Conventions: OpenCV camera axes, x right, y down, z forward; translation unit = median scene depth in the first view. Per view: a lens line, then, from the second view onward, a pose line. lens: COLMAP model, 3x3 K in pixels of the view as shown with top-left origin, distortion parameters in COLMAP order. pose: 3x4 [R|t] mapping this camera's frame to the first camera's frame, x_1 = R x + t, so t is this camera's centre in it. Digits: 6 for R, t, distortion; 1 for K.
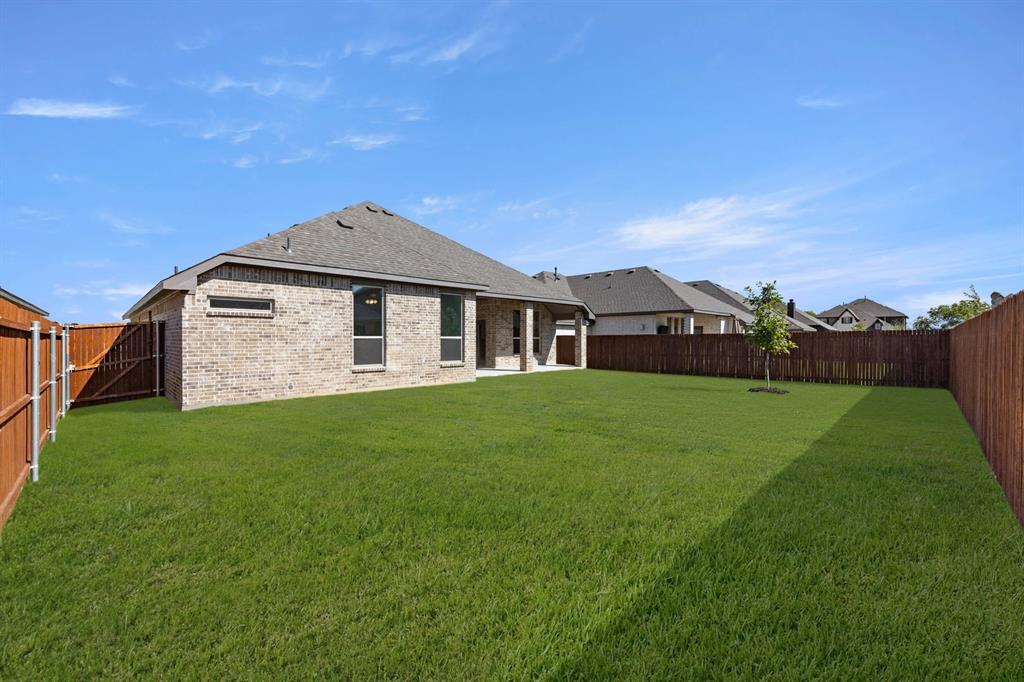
lens RADIAL K [[413.8, 0, 510.3], [0, 413.8, 344.0], [0, 0, 1]] dist [0.000035, 0.000075]
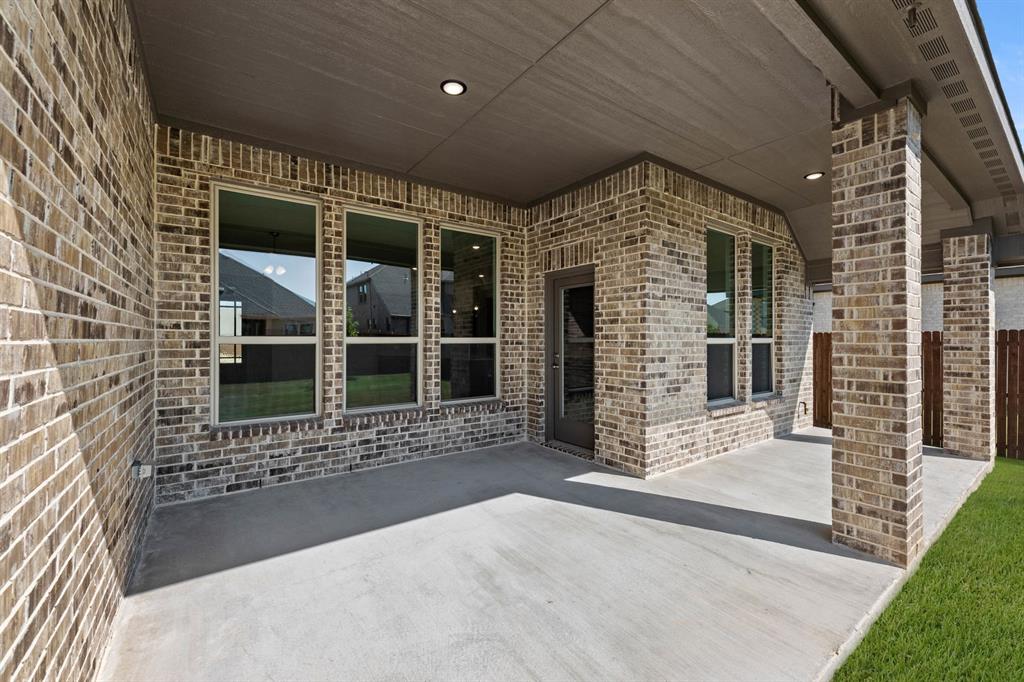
lens RADIAL K [[413.8, 0, 510.3], [0, 413.8, 344.0], [0, 0, 1]] dist [0.000035, 0.000075]
pose [[0.988326, -0.001100, -0.152347, -0.120016], [-0.000743, 0.999927, -0.012039, -0.015789], [0.152349, 0.012011, 0.988254, 1.258965]]
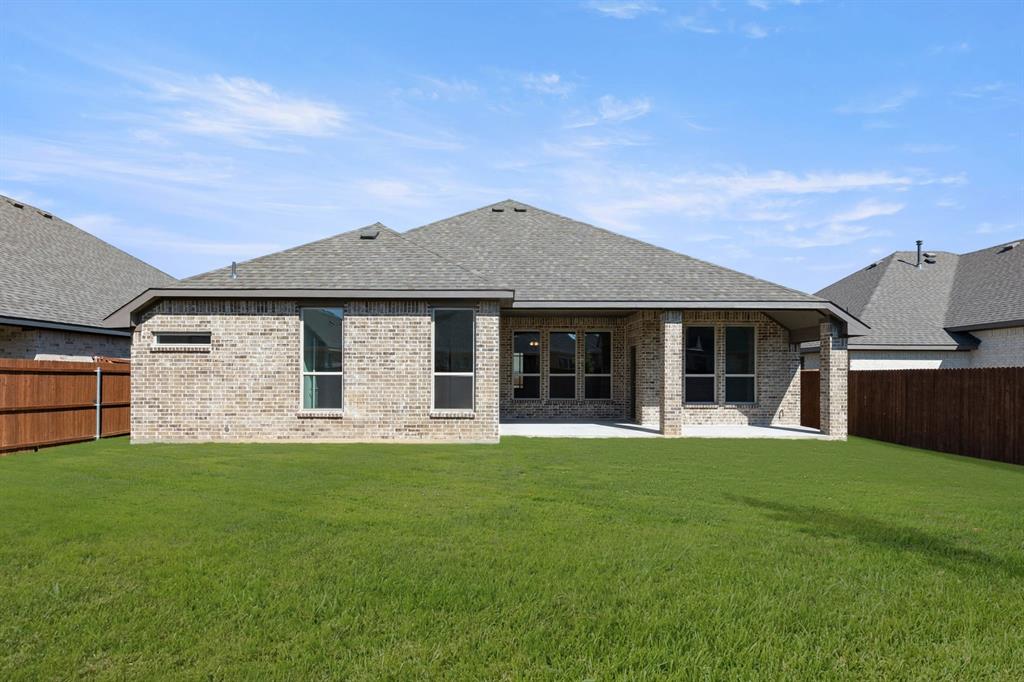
lens RADIAL K [[507.9, 0, 506.2], [0, 507.9, 368.9], [0, 0, 1]] dist [0.001273, 0.000016]
pose [[0.712503, -0.006520, -0.701639, 0.560214], [-0.012758, 0.999671, -0.022246, -0.007686], [0.701553, 0.024802, 0.712186, 0.542797]]
